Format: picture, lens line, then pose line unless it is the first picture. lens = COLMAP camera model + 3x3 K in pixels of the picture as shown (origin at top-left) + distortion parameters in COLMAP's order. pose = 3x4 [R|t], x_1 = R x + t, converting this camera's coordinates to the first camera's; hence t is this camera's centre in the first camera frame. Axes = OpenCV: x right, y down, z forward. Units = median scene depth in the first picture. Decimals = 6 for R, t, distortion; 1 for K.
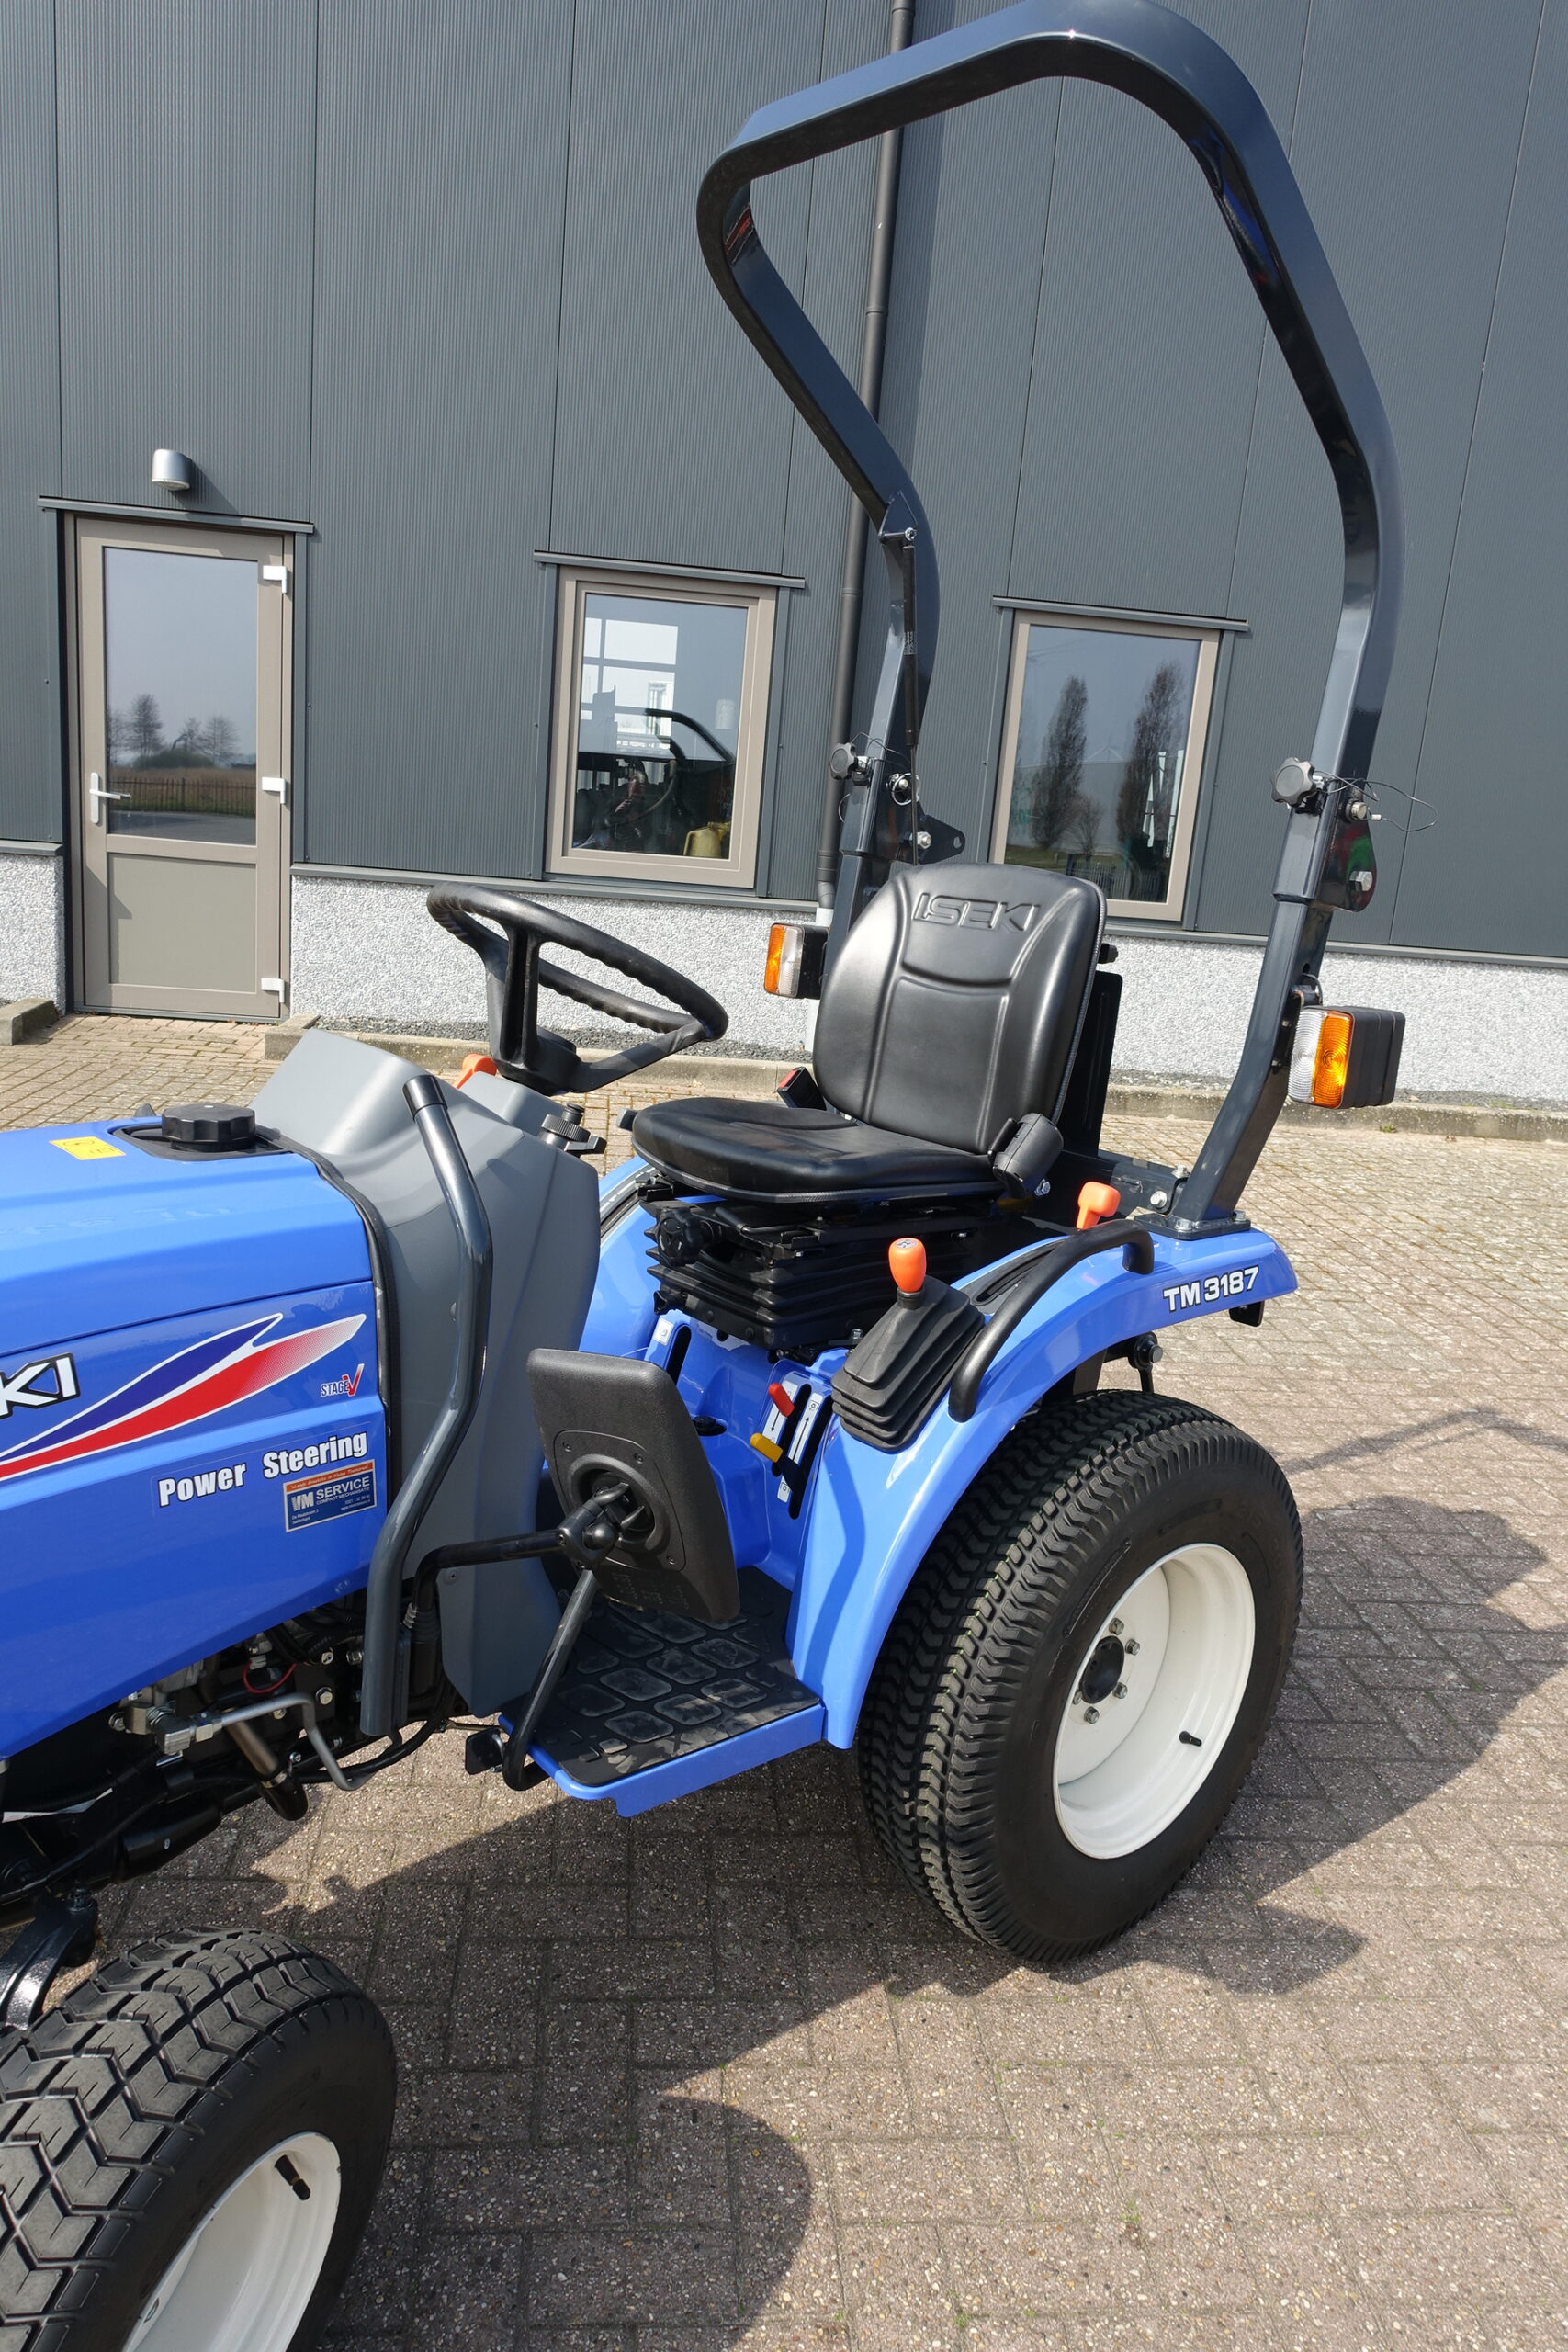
lens RADIAL K [[1609.8, 0, 770.1], [0, 1609.8, 1176.0], [0, 0, 1]] dist [0.008854, -0.011768]
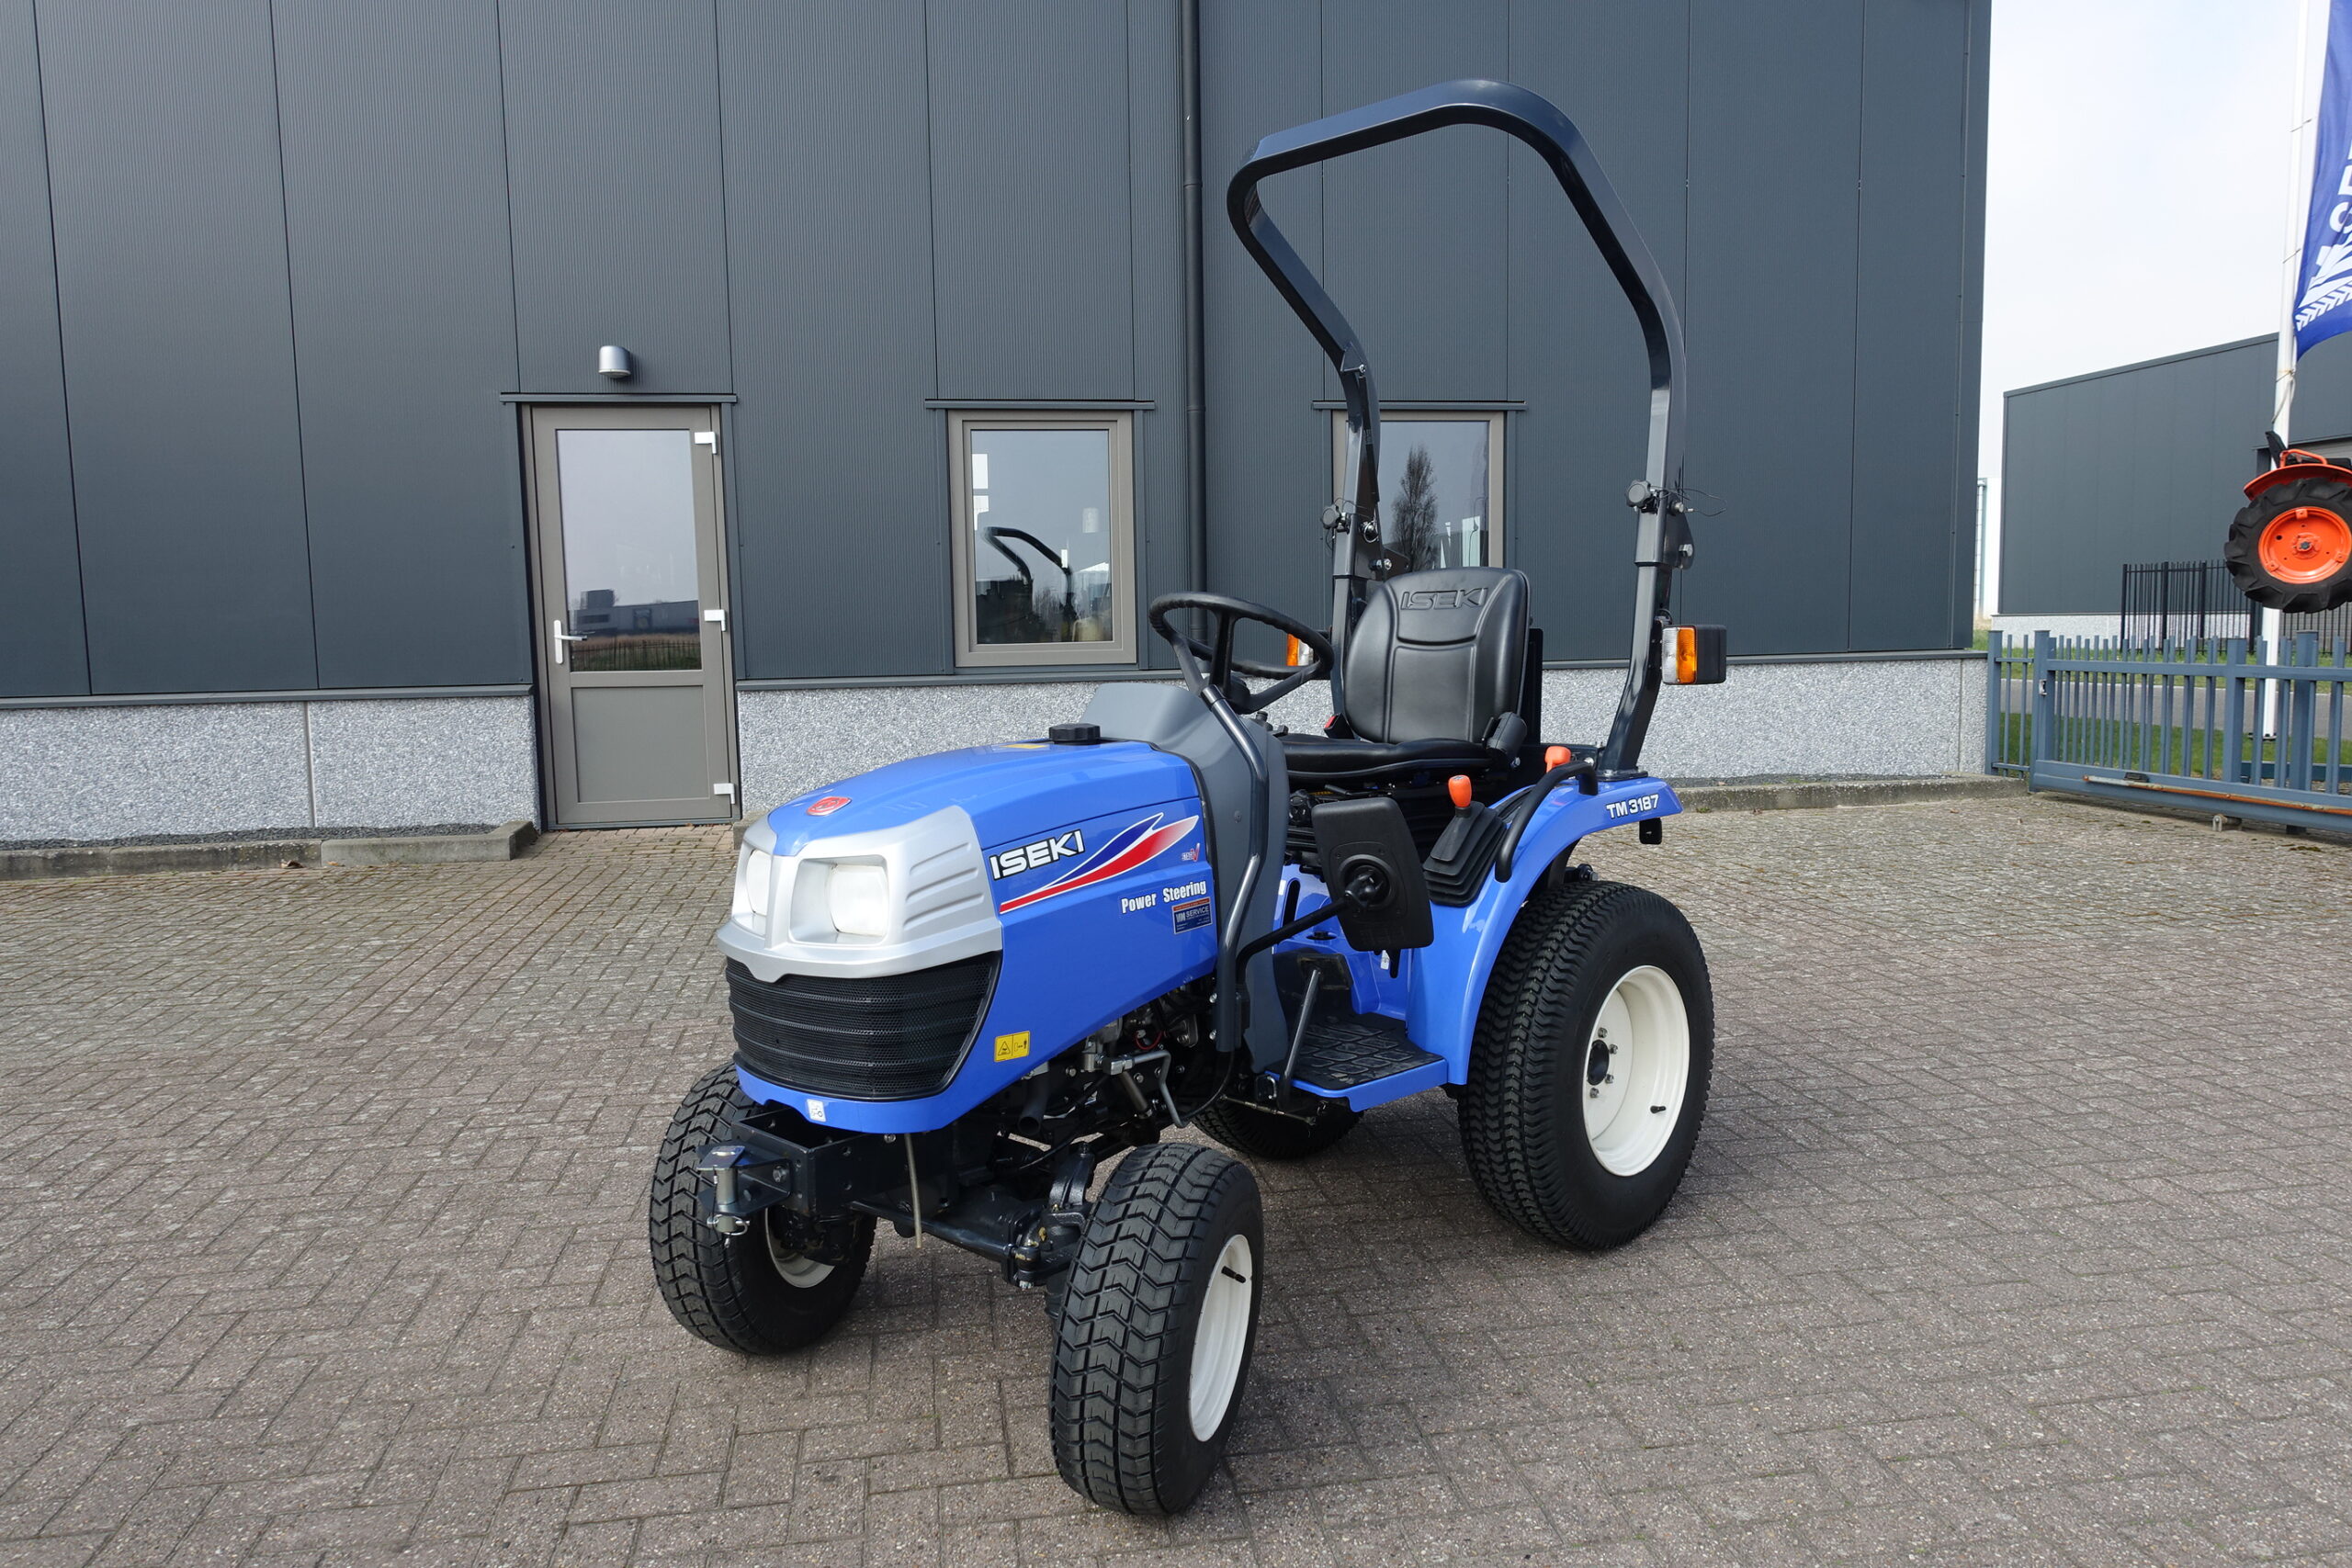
lens RADIAL K [[1609.8, 0, 1170.8], [0, 1609.8, 796.1], [0, 0, 1]] dist [0.008854, -0.011768]
pose [[0.992646, -0.105573, 0.059226, -0.193425], [0.111528, 0.987834, -0.108376, 0.128573], [-0.047064, 0.114185, 0.992344, -0.397613]]
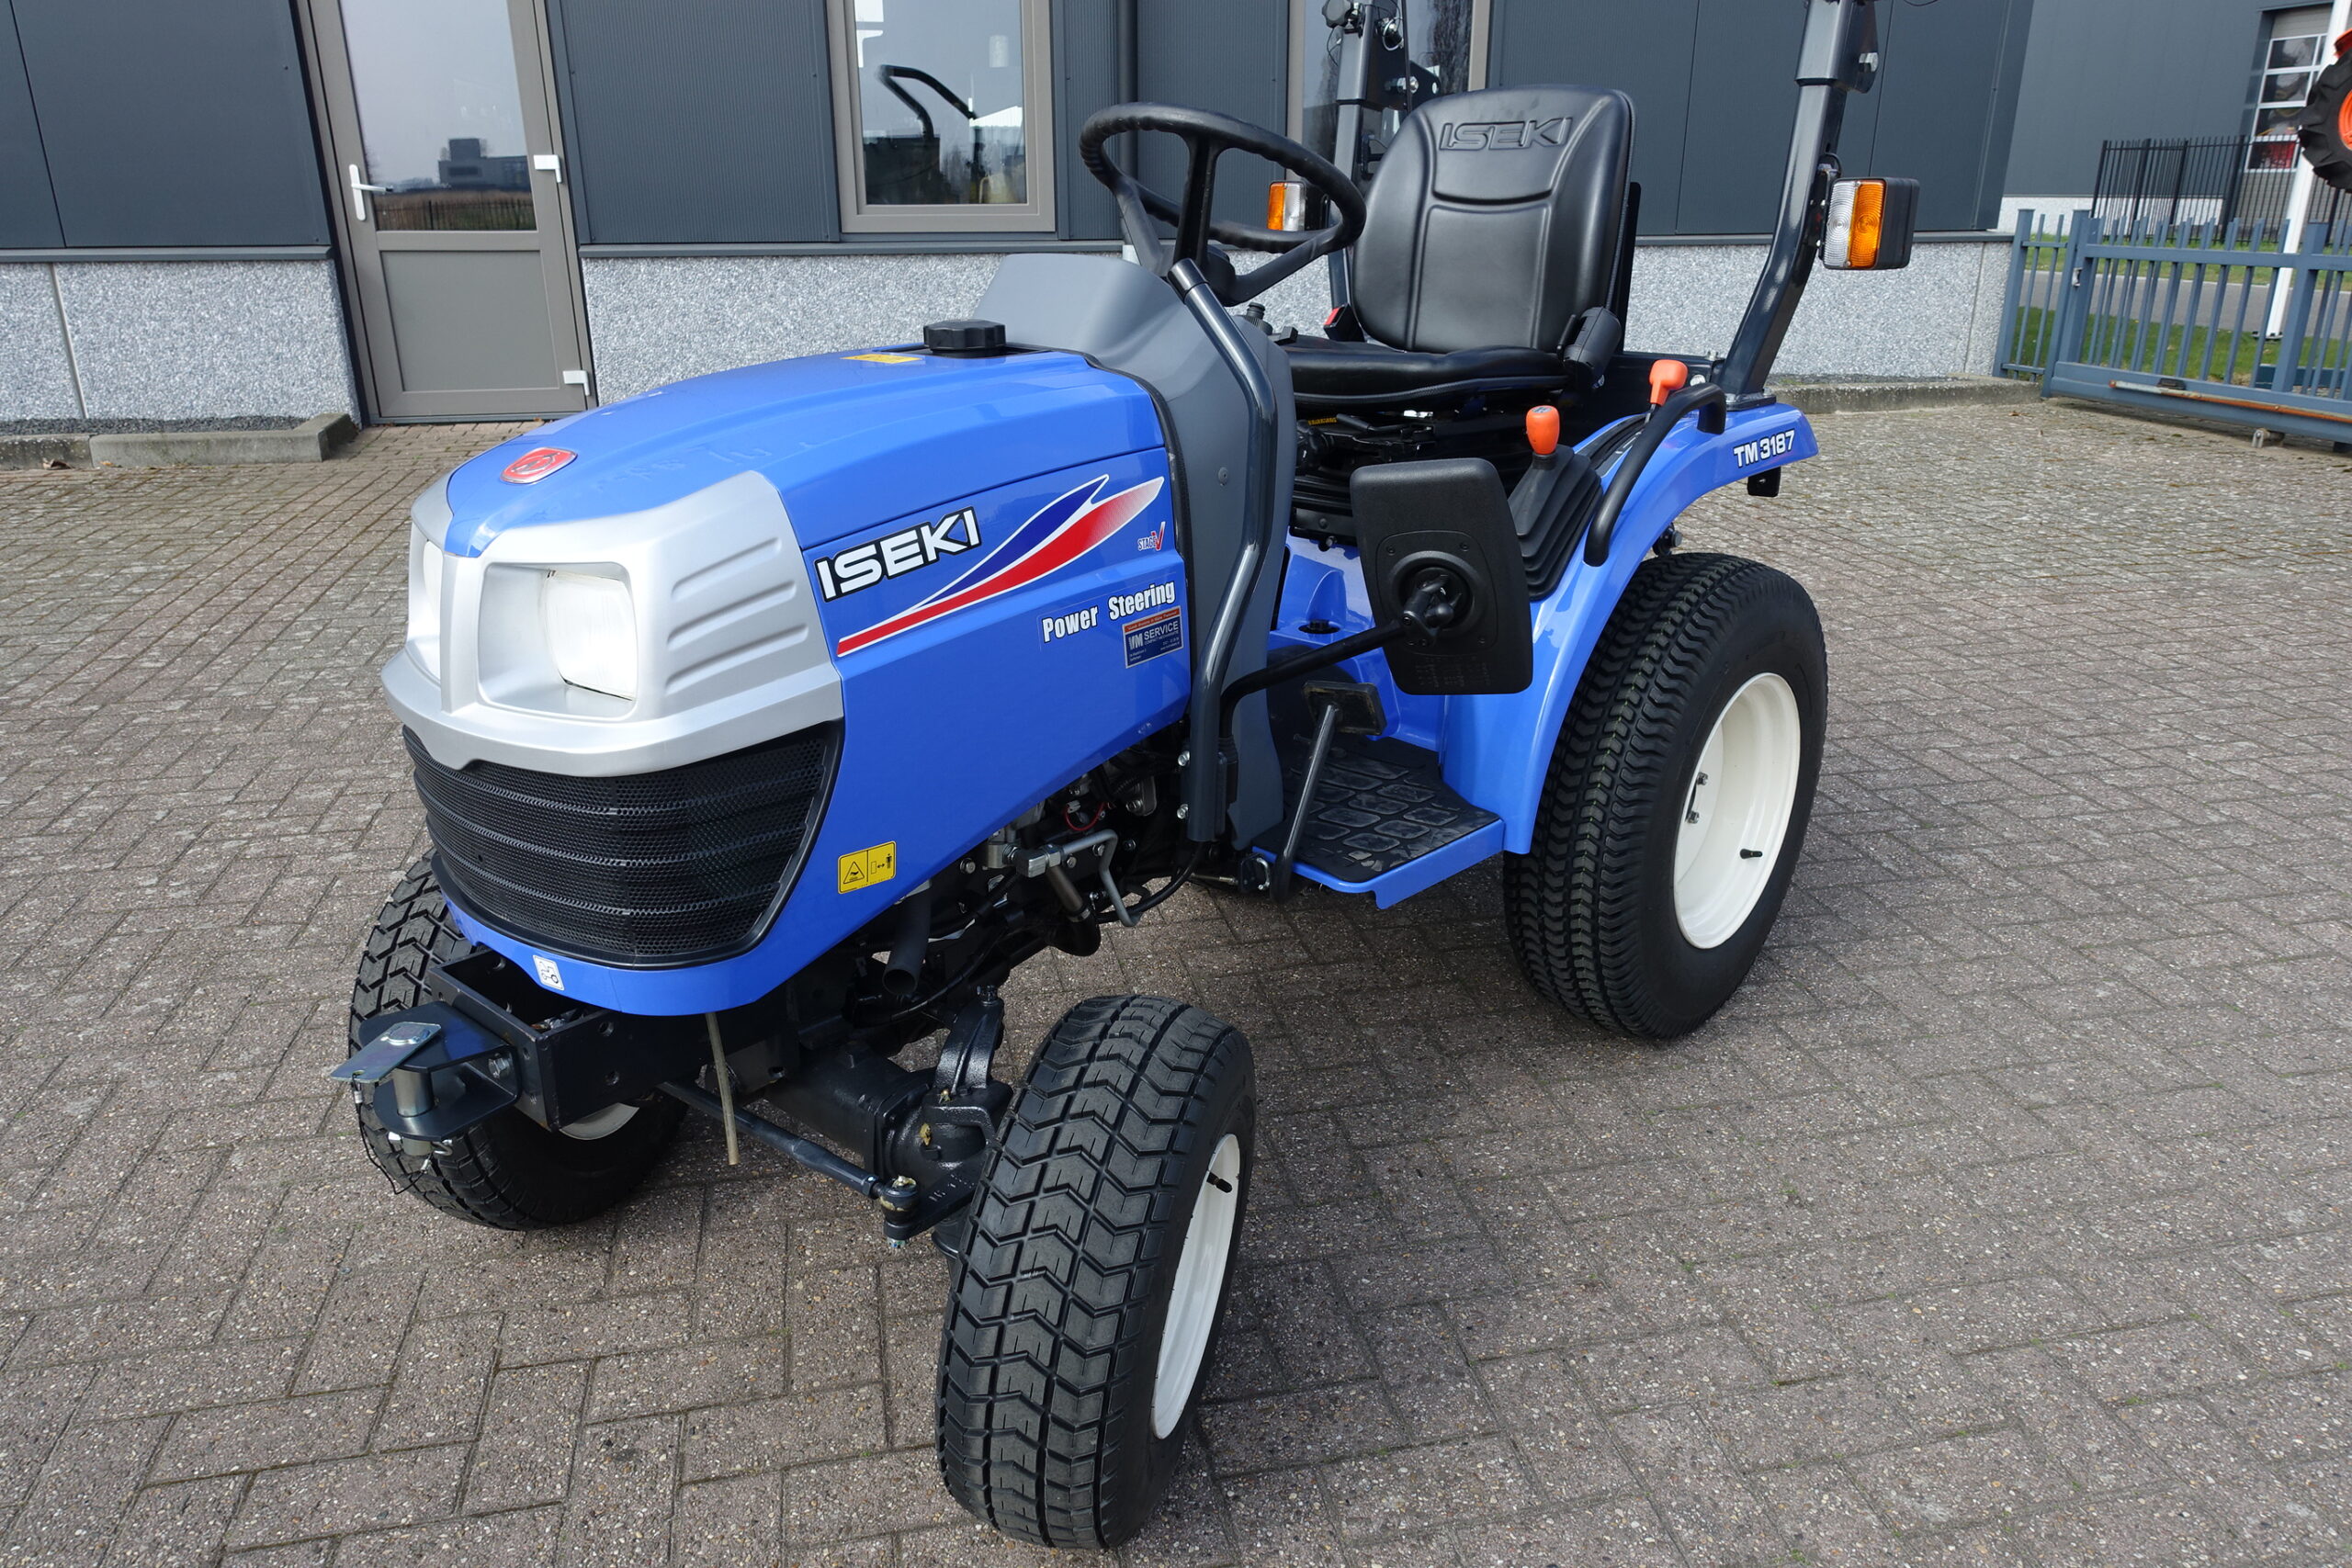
lens RADIAL K [[1609.8, 0, 1169.3], [0, 1609.8, 783.3], [0, 0, 1]] dist [0.008854, -0.011768]
pose [[0.989829, -0.116774, 0.081251, -0.182551], [0.104652, 0.984586, 0.140138, 0.070047], [-0.096363, -0.130210, 0.986793, -0.075109]]
